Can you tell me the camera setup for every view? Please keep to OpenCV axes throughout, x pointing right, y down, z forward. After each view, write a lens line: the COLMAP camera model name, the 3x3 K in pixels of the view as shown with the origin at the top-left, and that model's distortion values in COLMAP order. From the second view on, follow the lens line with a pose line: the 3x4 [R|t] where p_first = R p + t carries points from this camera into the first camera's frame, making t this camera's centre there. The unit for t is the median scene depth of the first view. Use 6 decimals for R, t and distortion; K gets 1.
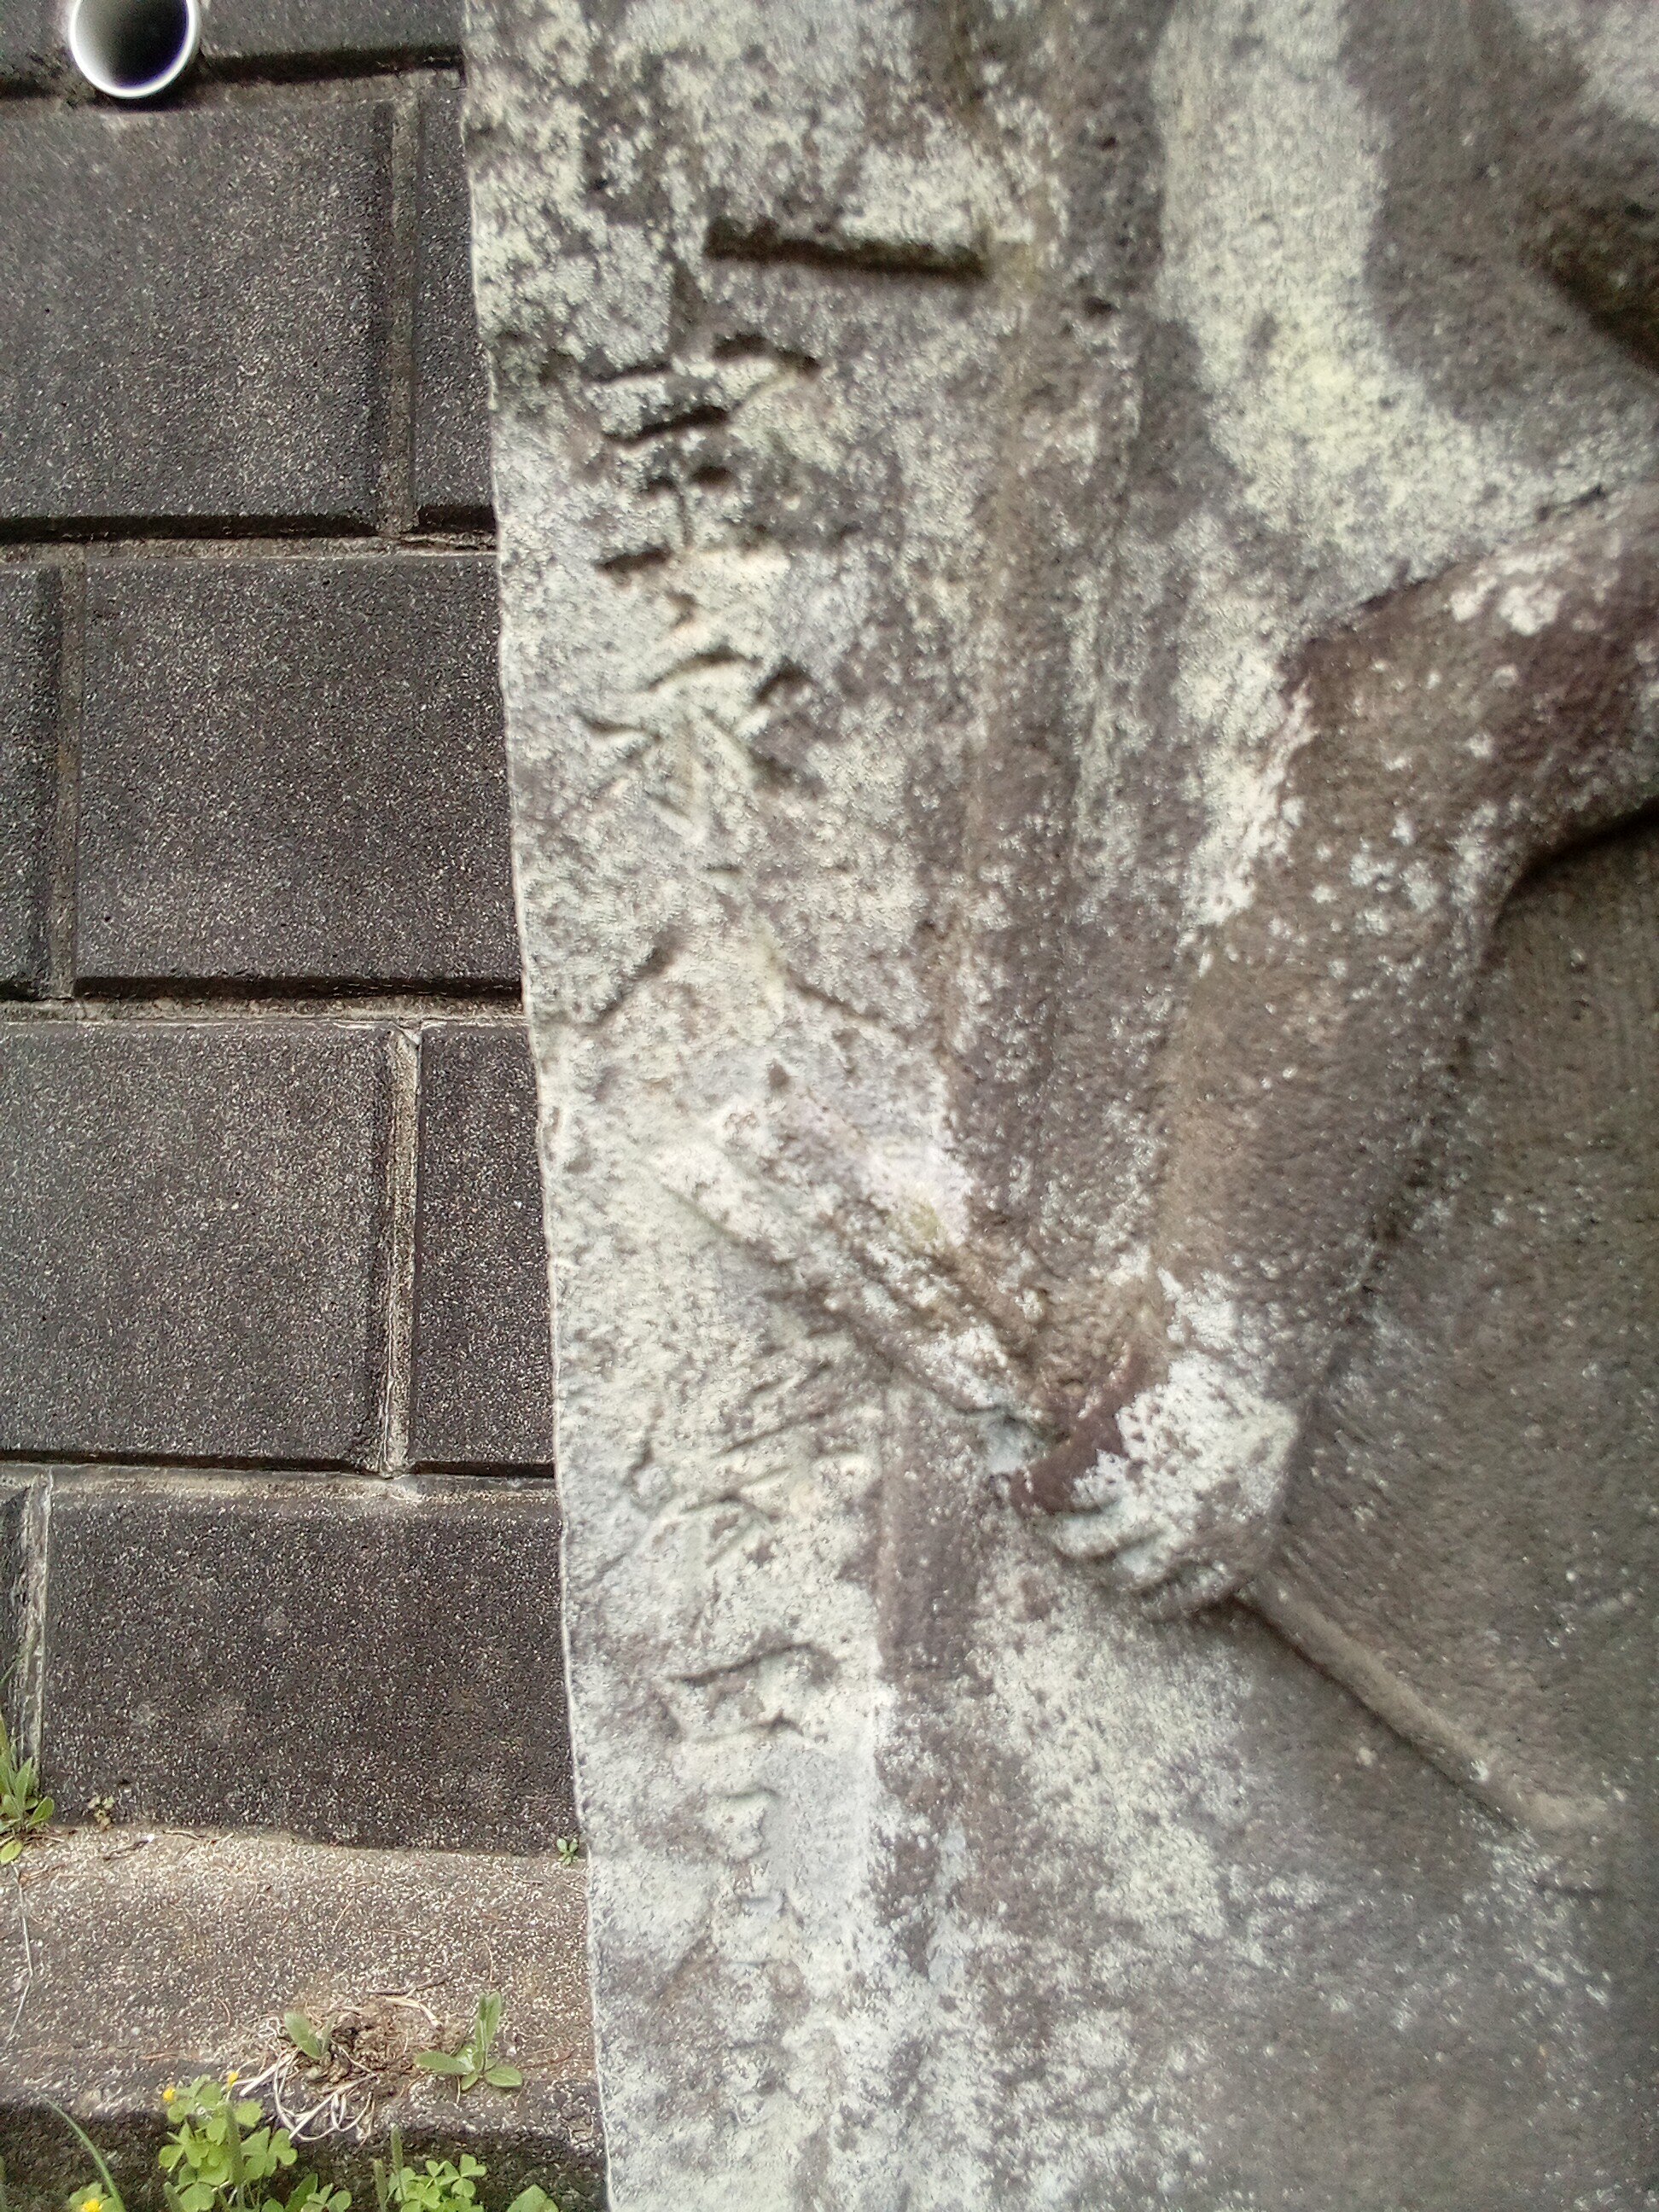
lens RADIAL K [[1838.5, 0, 837.3], [0, 1838.5, 1111.0], [0, 0, 1]] dist [0.057305, -0.083866]
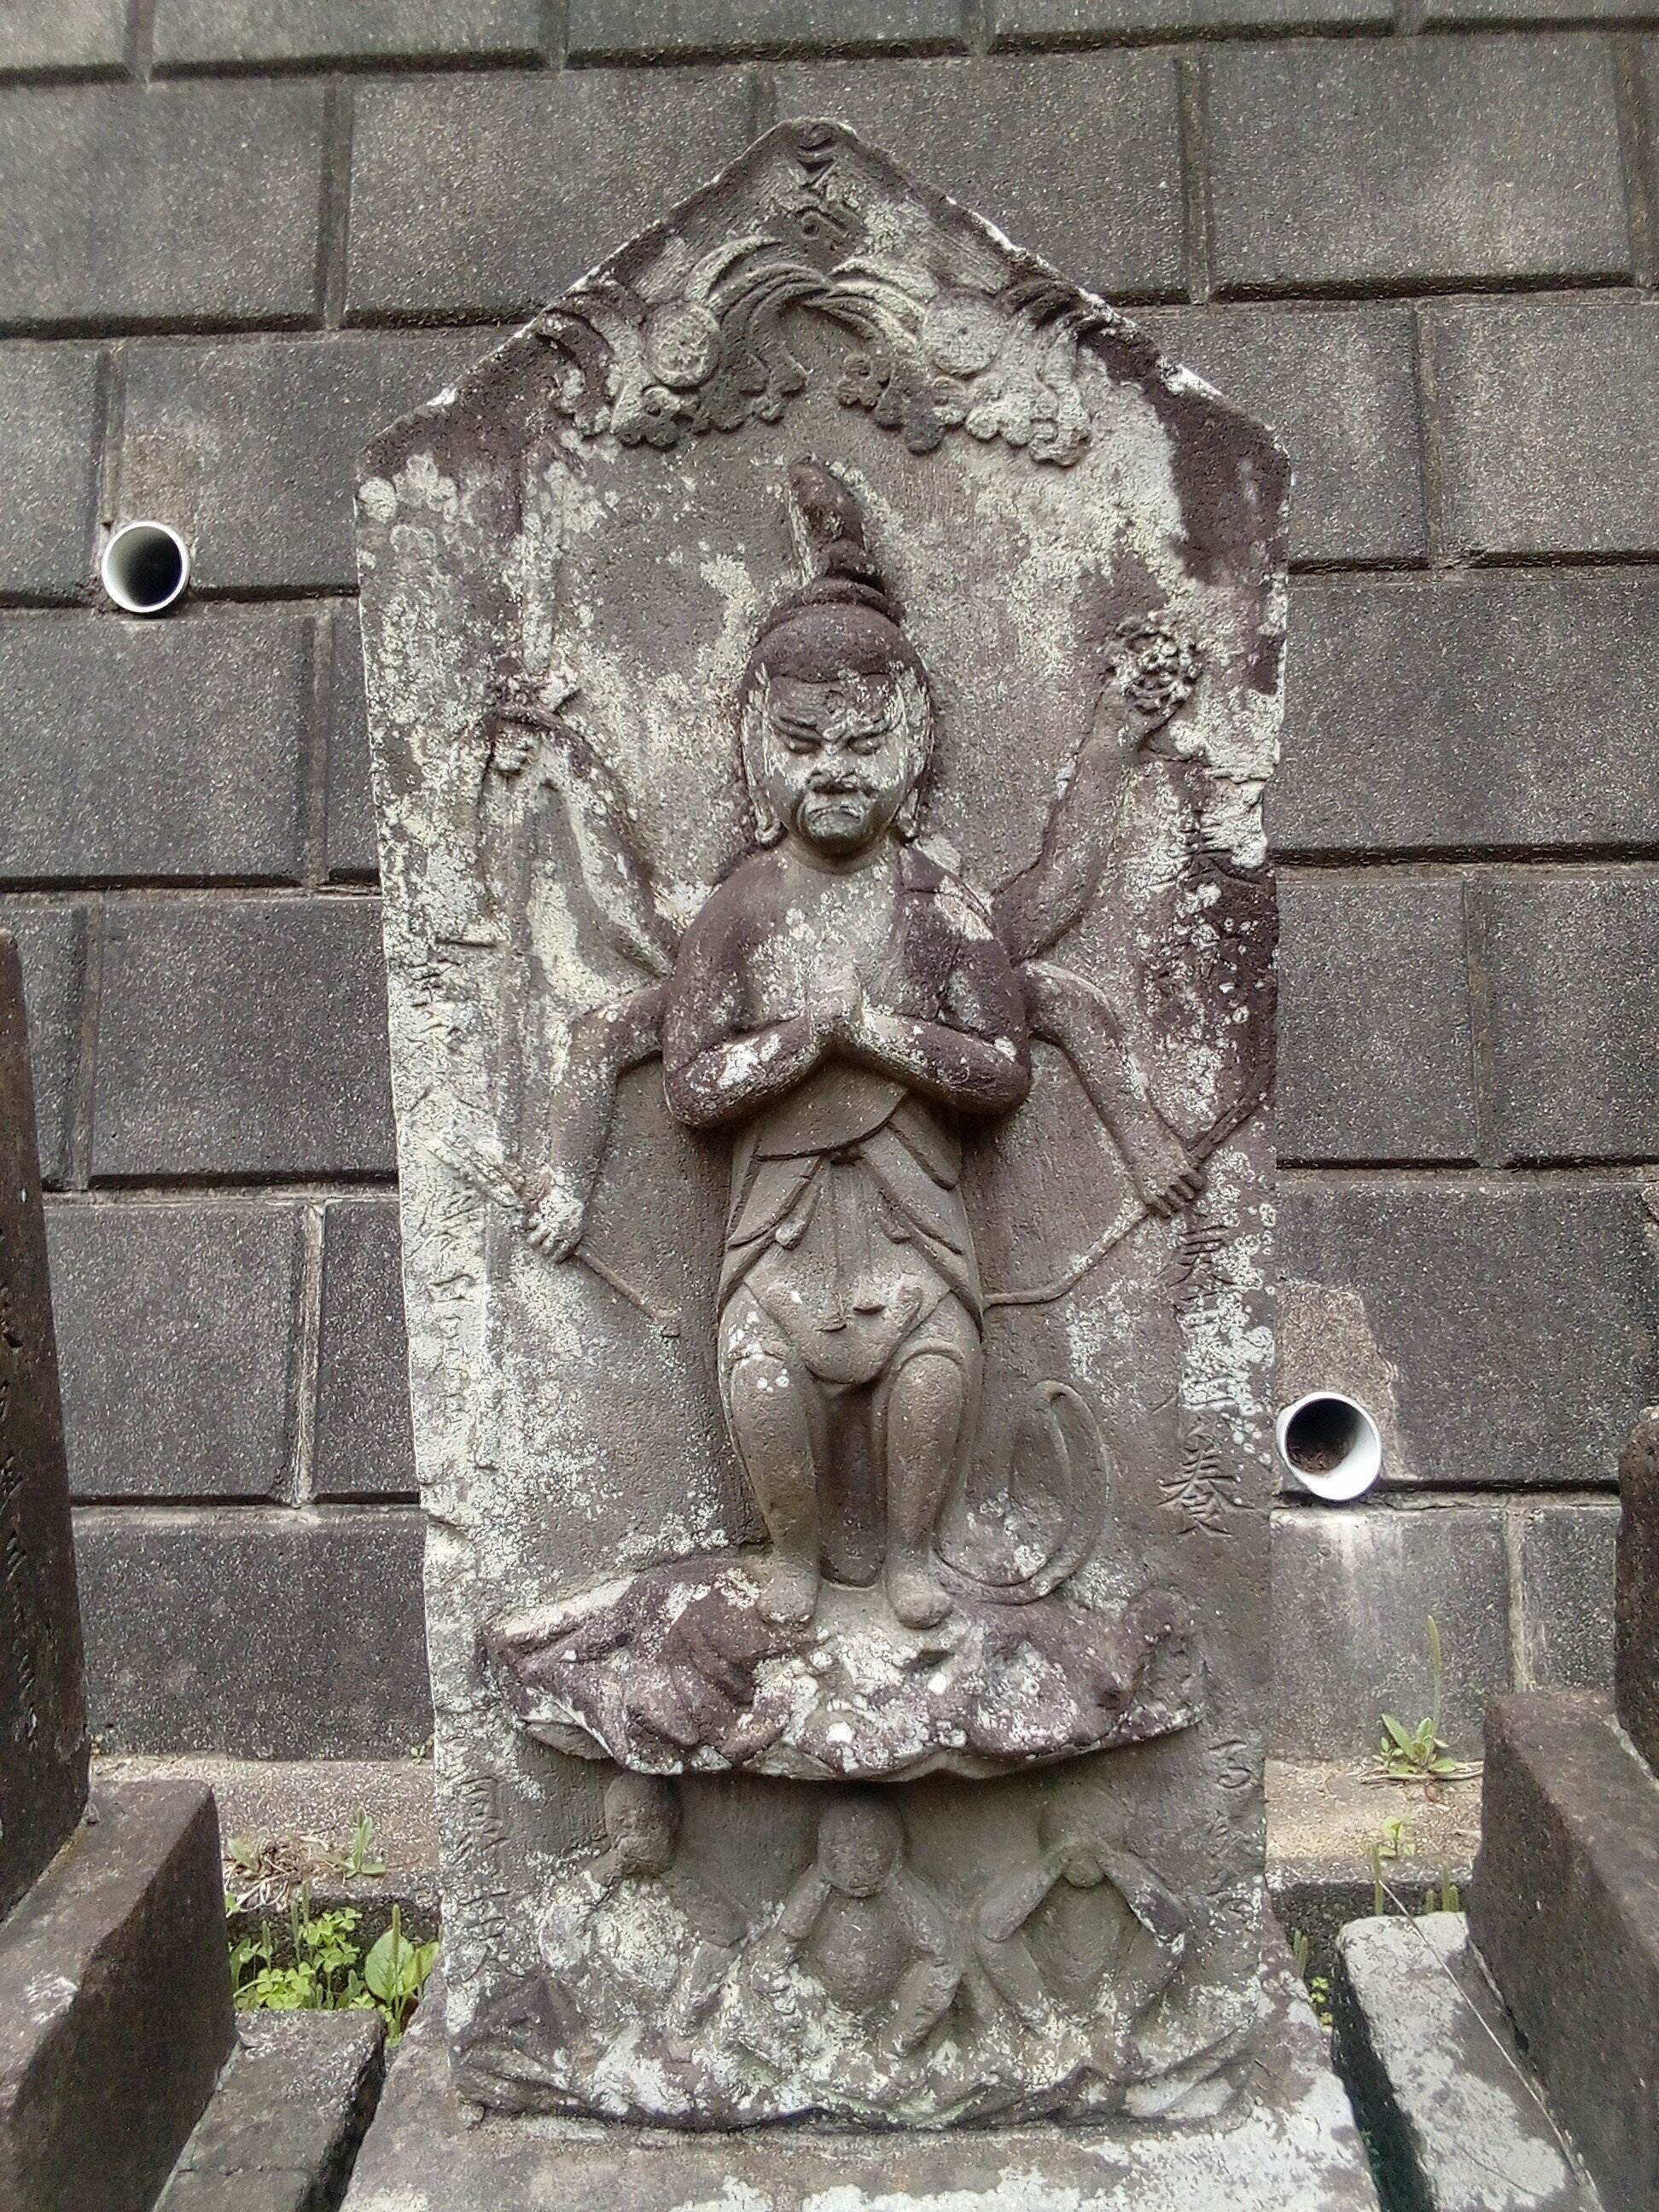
lens RADIAL K [[1838.5, 0, 834.9], [0, 1838.5, 1113.1], [0, 0, 1]] dist [0.057305, -0.083866]
pose [[0.997717, -0.012996, 0.066273, 0.113891], [0.021570, 0.991233, -0.130355, 0.108384], [-0.063998, 0.131487, 0.989250, -0.661070]]
